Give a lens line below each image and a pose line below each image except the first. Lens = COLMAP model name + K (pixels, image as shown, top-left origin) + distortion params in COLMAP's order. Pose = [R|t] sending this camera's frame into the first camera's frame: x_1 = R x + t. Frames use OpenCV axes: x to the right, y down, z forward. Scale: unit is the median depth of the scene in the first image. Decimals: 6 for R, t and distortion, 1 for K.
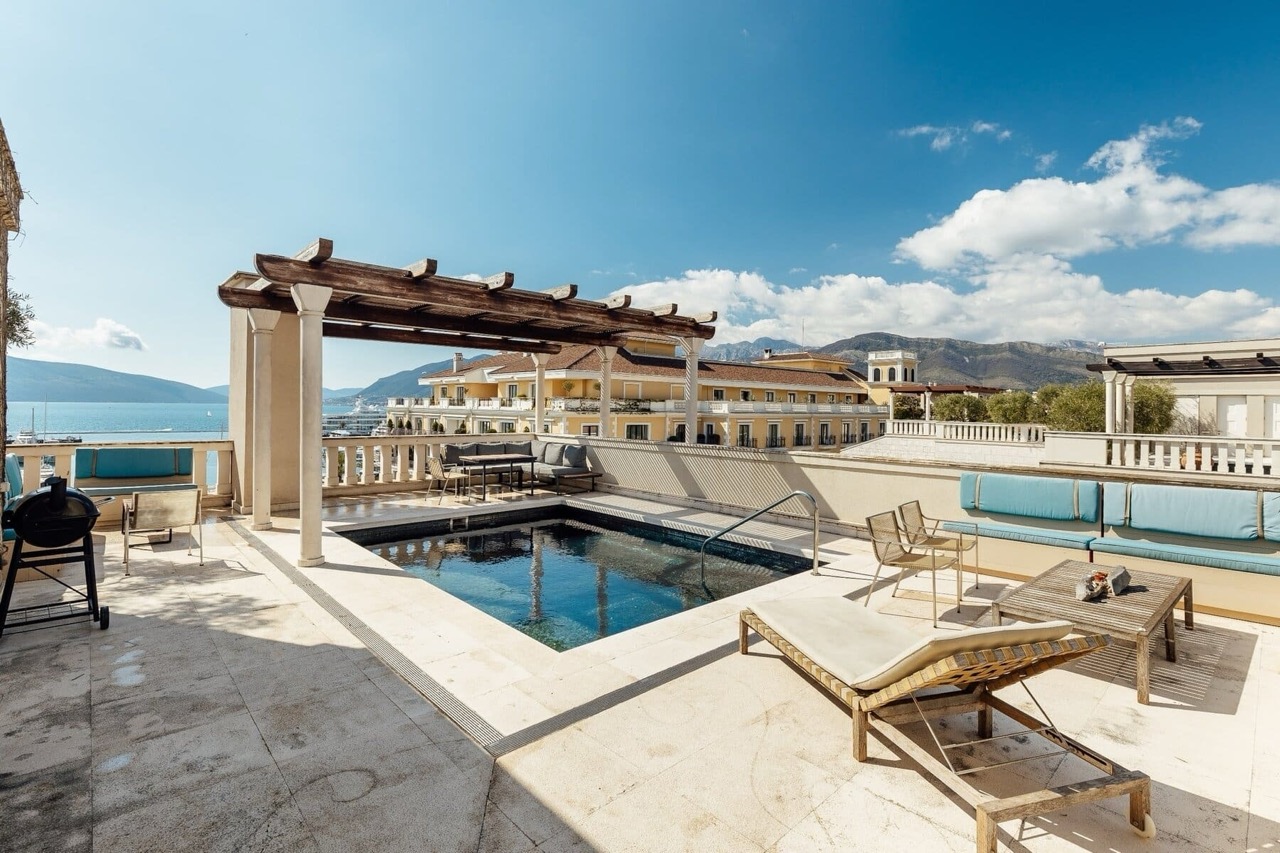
lens RADIAL K [[592.0, 0, 635.2], [0, 592.0, 408.6], [0, 0, 1]] dist [0.032366, -0.000034]
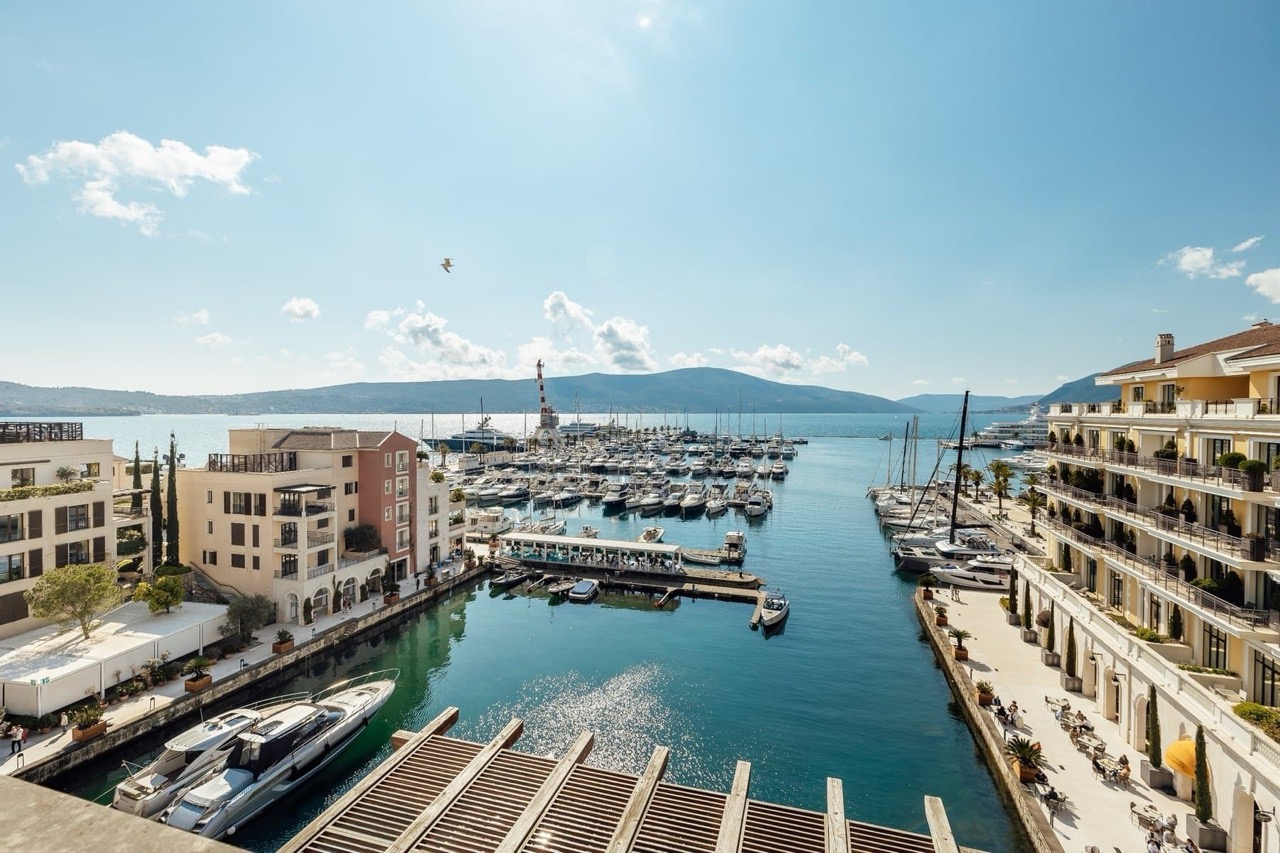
lens RADIAL K [[568.8, 0, 639.2], [0, 568.8, 421.6], [0, 0, 1]] dist [0.003008, -0.000260]
pose [[0.500055, 0.003263, -0.865987, -0.042829], [0.003309, 0.999978, 0.005678, -0.001167], [0.865987, -0.005705, 0.500034, 0.186861]]
